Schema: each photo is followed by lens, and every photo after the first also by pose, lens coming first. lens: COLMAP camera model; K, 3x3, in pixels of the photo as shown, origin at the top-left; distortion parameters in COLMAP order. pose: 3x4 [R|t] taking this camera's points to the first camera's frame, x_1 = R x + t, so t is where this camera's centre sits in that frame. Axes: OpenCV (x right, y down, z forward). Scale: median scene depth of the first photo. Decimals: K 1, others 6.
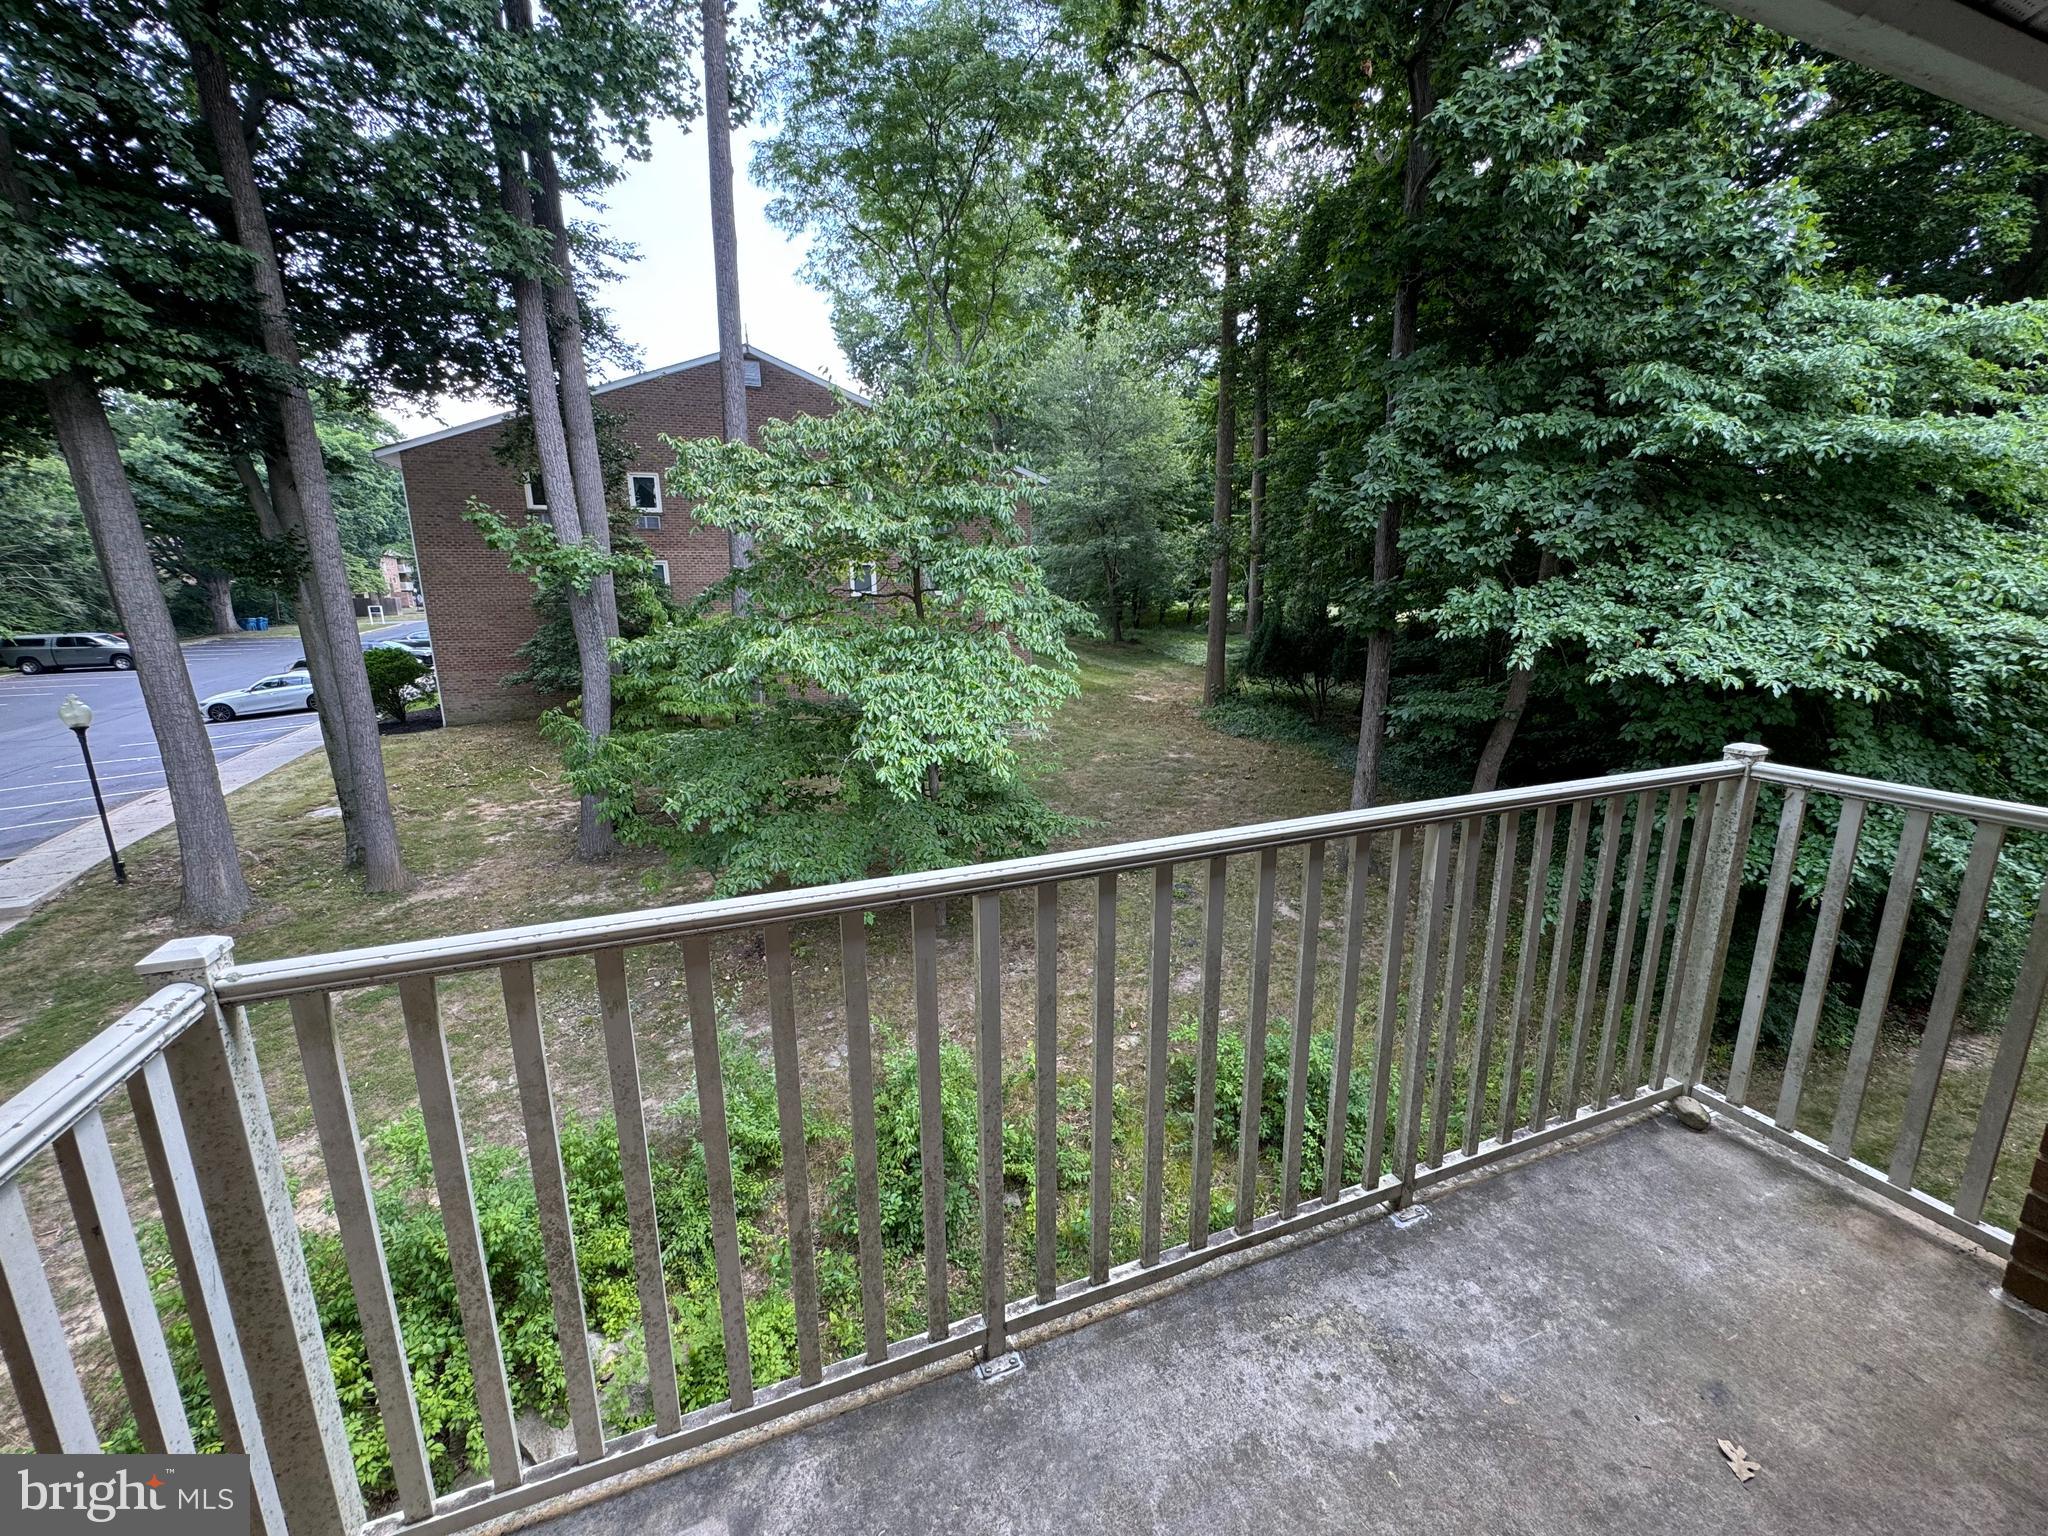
lens RADIAL K [[821.9, 0, 1026.9], [0, 821.9, 775.6], [0, 0, 1]] dist [0.010880, 0.000205]
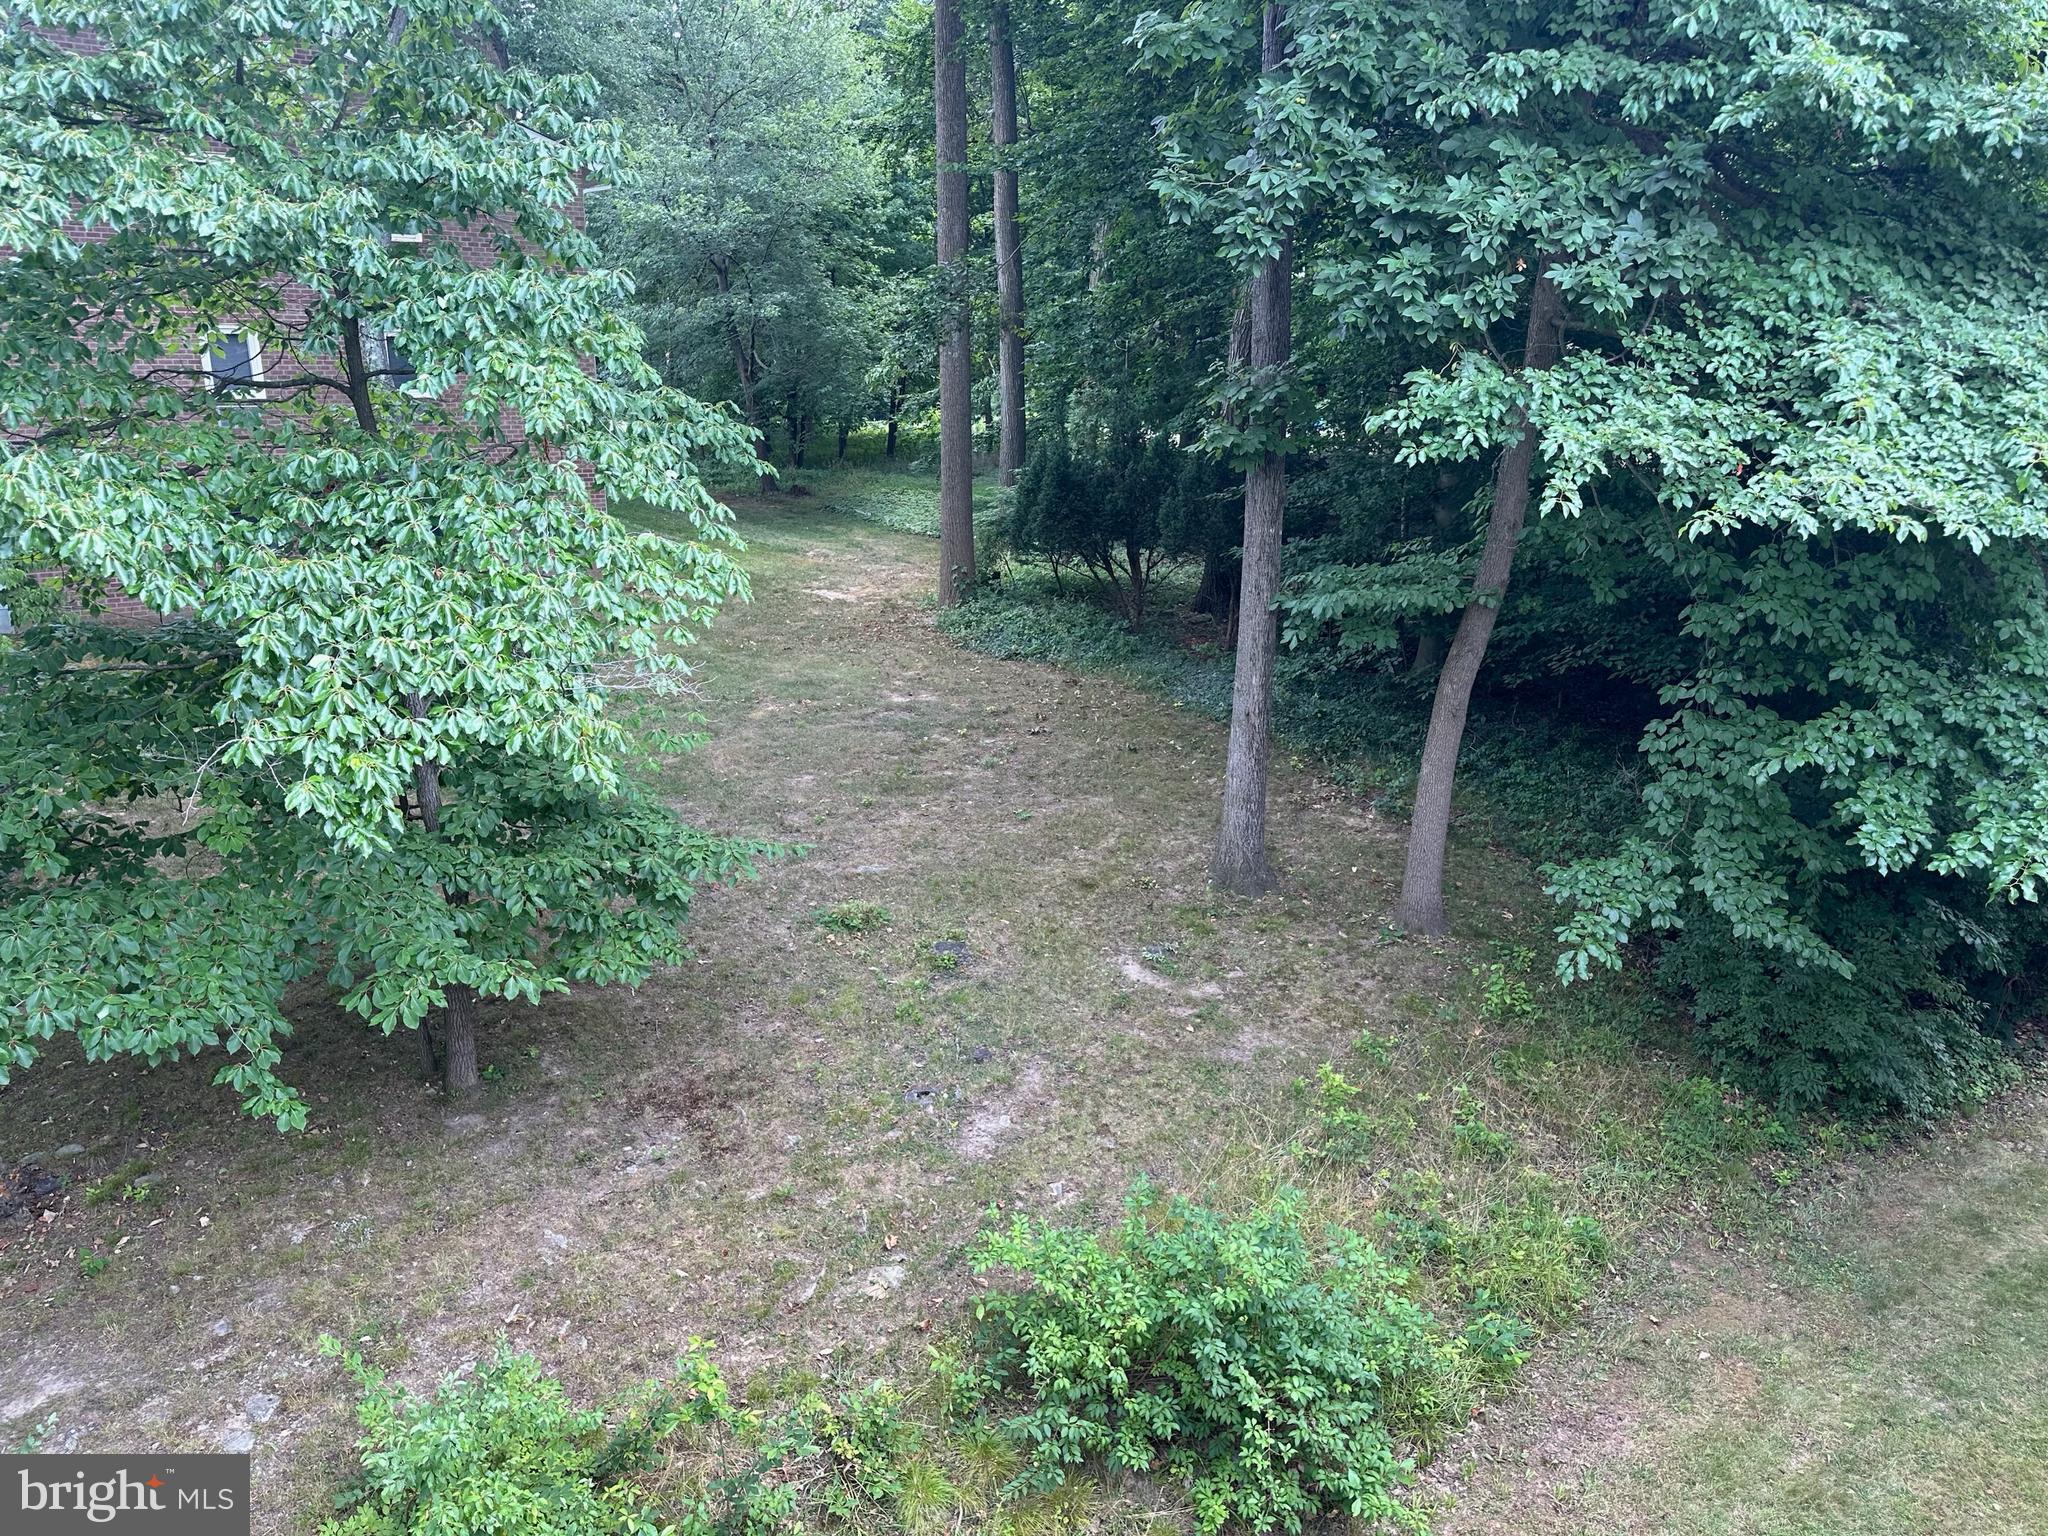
lens RADIAL K [[1448.8, 0, 1012.1], [0, 1448.8, 780.7], [0, 0, 1]] dist [0.063344, -0.077269]
pose [[0.961737, -0.070395, 0.264778, -0.018715], [0.061326, 0.997218, 0.042374, -0.015807], [-0.267024, -0.024515, 0.963378, 0.143881]]
